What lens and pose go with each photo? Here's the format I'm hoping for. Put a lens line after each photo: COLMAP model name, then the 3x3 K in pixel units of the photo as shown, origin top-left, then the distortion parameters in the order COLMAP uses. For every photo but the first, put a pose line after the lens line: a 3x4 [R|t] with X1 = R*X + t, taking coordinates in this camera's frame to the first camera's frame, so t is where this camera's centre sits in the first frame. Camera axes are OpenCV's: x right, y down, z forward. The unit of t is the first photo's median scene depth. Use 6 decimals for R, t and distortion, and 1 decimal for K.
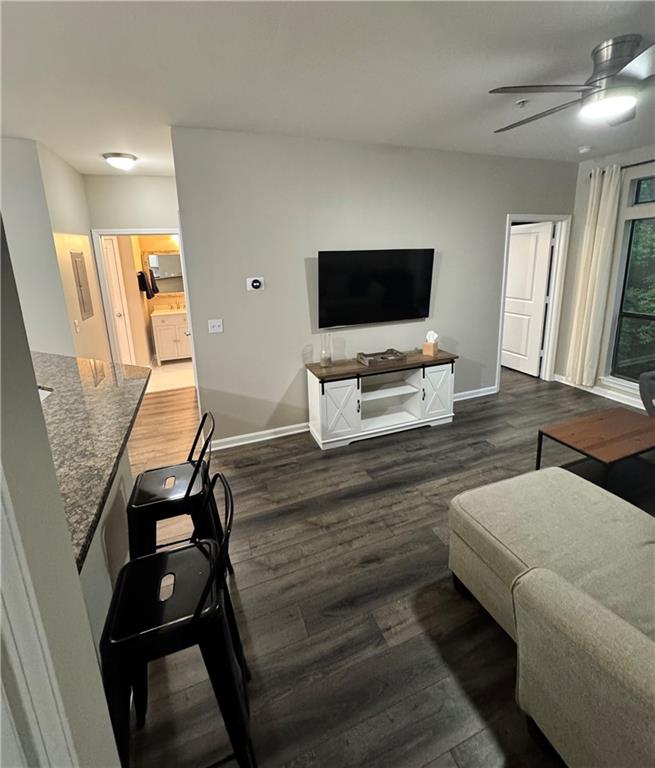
lens RADIAL K [[326.4, 0, 324.5], [0, 326.4, 383.4], [0, 0, 1]] dist [0.003065, 0.000453]
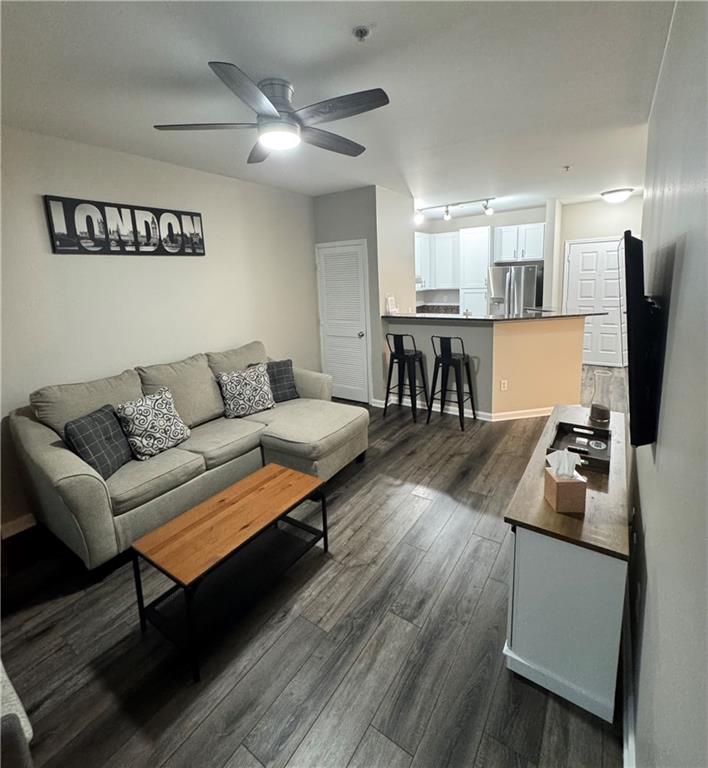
lens RADIAL K [[365.5, 0, 354.8], [0, 365.5, 385.7], [0, 0, 1]] dist [-0.000223, -0.000947]
pose [[-0.806233, 0.225292, -0.547020, 0.811305], [-0.151795, 0.814914, 0.559350, -0.441011], [0.571792, 0.534002, -0.622813, 1.133719]]
